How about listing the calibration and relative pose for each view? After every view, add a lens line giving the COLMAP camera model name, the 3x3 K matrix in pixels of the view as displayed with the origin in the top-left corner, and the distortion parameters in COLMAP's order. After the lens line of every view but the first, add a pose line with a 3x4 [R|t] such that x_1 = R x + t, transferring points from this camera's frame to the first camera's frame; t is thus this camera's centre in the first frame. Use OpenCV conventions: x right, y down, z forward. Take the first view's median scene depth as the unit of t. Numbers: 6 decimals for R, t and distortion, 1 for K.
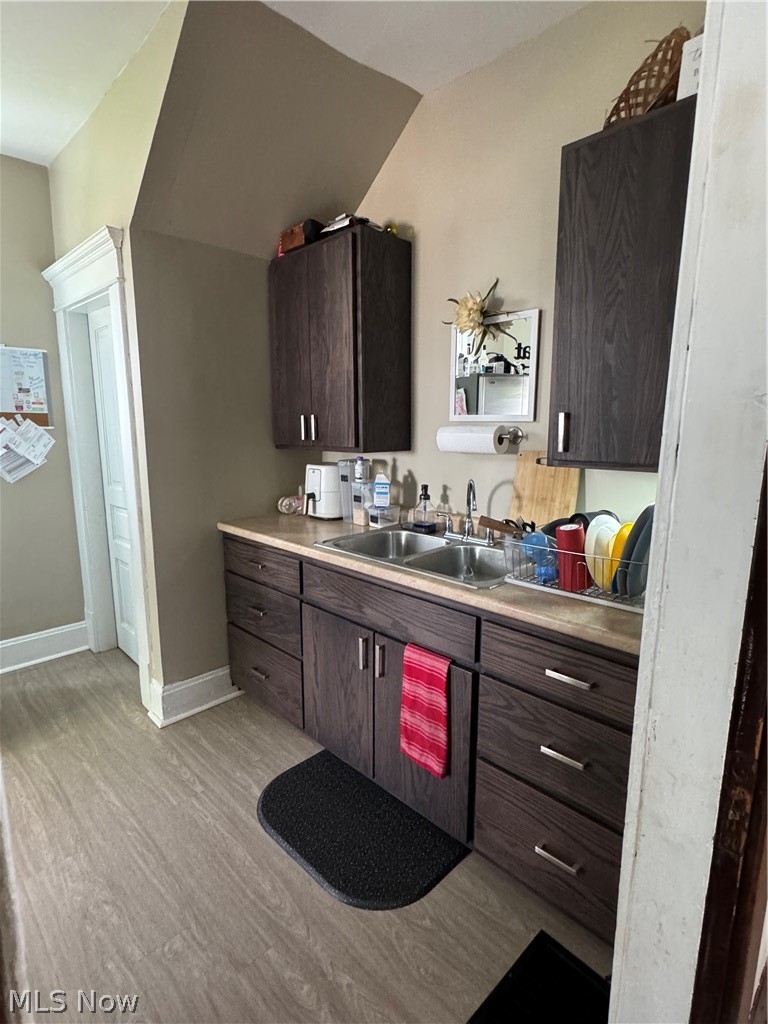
lens RADIAL K [[527.3, 0, 383.5], [0, 527.3, 510.9], [0, 0, 1]] dist [-0.001833, -0.000482]
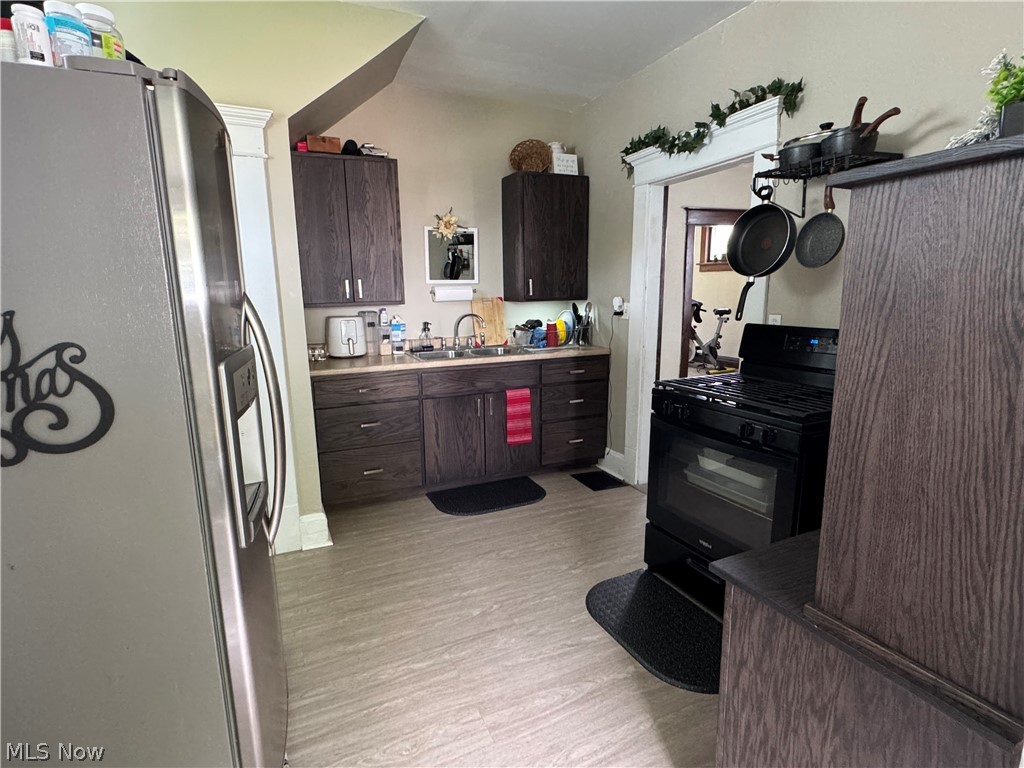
lens RADIAL K [[527.3, 0, 512.7], [0, 527.3, 385.6], [0, 0, 1]] dist [-0.001833, -0.000482]
pose [[0.332220, -0.180119, 0.925844, -1.766633], [0.168219, 0.977174, 0.129743, -0.029730], [-0.928080, 0.112642, 0.354936, 0.221006]]
